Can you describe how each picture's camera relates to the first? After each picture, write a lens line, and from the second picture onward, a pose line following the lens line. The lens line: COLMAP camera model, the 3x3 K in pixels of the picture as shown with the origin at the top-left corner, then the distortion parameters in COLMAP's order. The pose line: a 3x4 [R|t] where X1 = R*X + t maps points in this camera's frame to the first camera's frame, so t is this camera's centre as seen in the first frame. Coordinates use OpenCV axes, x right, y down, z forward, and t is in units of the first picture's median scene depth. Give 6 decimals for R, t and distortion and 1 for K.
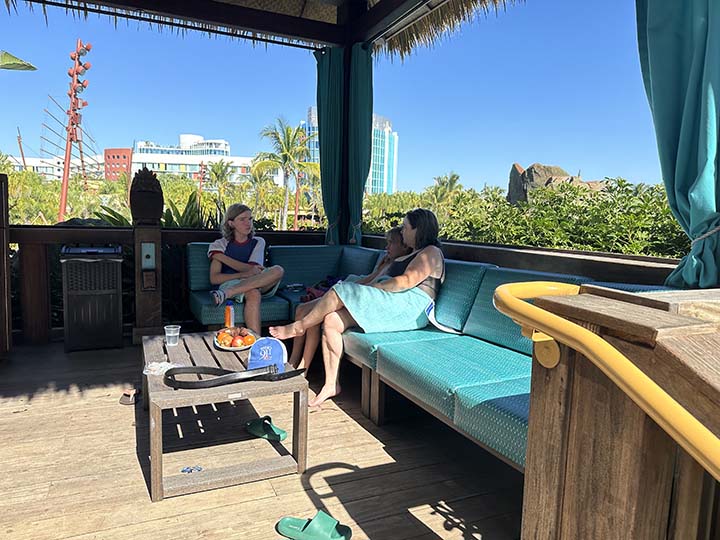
lens RADIAL K [[510.7, 0, 367.5], [0, 510.7, 283.1], [0, 0, 1]] dist [0.048223, -0.075125]
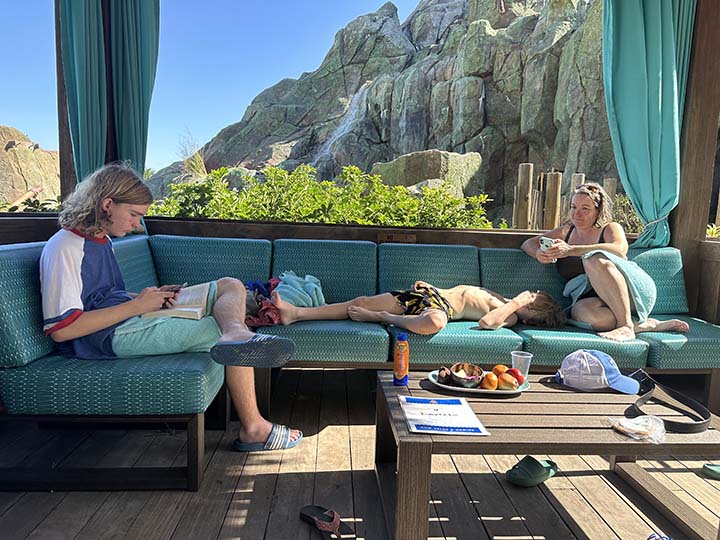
lens RADIAL K [[507.5, 0, 365.5], [0, 507.5, 269.5], [0, 0, 1]] dist [0.079649, -0.102287]
pose [[0.354246, -0.111257, 0.928510, -0.213565], [0.087738, 0.992472, 0.085448, -0.026452], [-0.931027, 0.051196, 0.361341, 0.204443]]
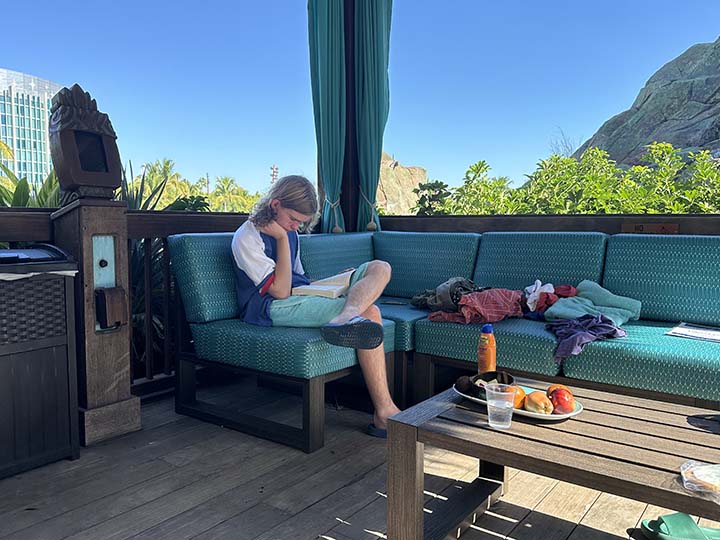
lens RADIAL K [[586.6, 0, 360.0], [0, 586.6, 270.0], [0, 0, 1]] dist [0.090483, -0.132576]
pose [[0.875967, -0.063567, 0.478164, -0.166365], [0.079092, 0.996790, -0.012379, -0.006399], [-0.475842, 0.048663, 0.878183, 0.125486]]
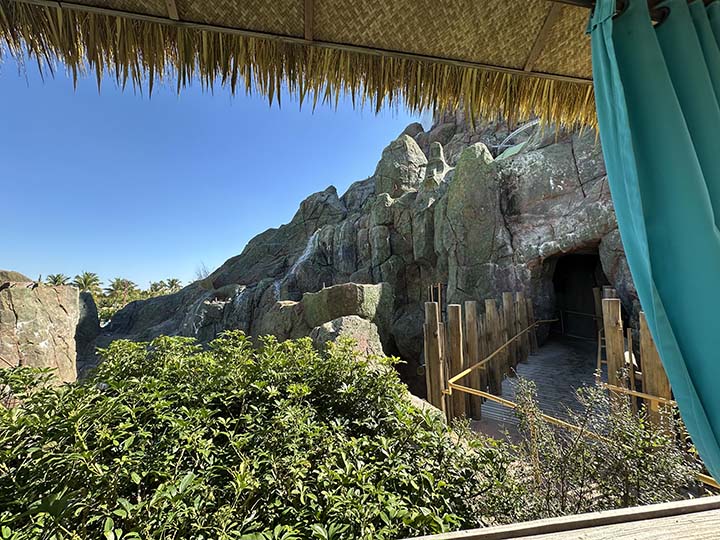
lens RADIAL K [[284.7, 0, 360.0], [0, 284.7, 270.0], [0, 0, 1]] dist [-0.002561, -0.000350]
pose [[0.254550, 0.071385, 0.964421, 0.009463], [0.132386, 0.985311, -0.107874, -0.082235], [-0.957955, 0.155135, 0.241360, 0.228386]]
